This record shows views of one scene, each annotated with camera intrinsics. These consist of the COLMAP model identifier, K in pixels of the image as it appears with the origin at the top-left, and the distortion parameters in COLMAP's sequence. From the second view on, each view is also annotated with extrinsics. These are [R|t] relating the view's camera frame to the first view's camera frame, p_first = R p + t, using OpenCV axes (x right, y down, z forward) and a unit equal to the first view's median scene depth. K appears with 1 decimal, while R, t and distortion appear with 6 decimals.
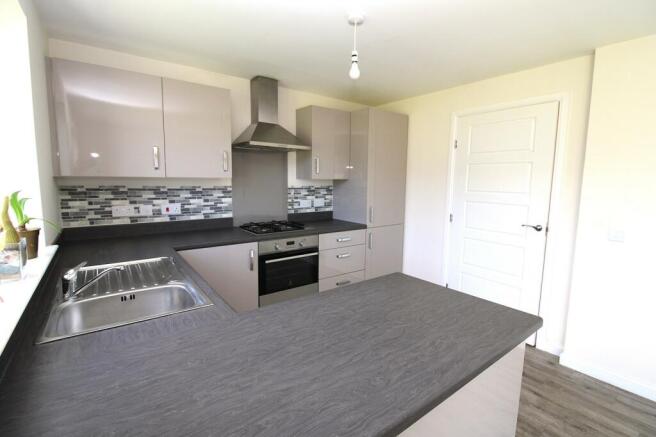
lens RADIAL K [[309.8, 0, 332.0], [0, 309.8, 207.2], [0, 0, 1]] dist [-0.003620, -0.000480]
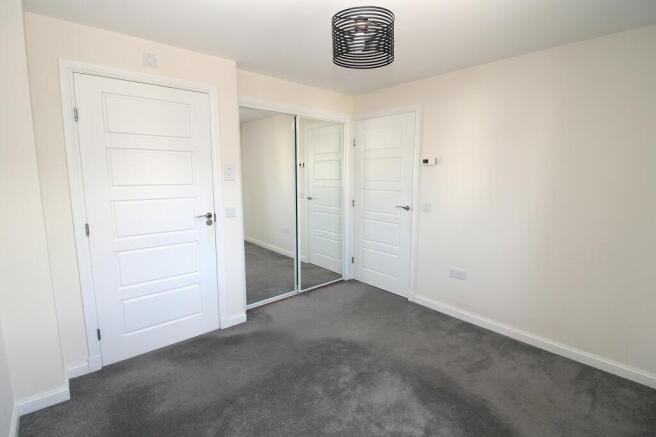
lens RADIAL K [[309.8, 0, 332.0], [0, 309.8, 207.2], [0, 0, 1]] dist [-0.003620, -0.000480]
pose [[-0.074347, -0.125794, 0.989267, -0.412478], [0.076747, 0.988348, 0.131445, -0.087157], [-0.994275, 0.085696, -0.063827, 0.798224]]
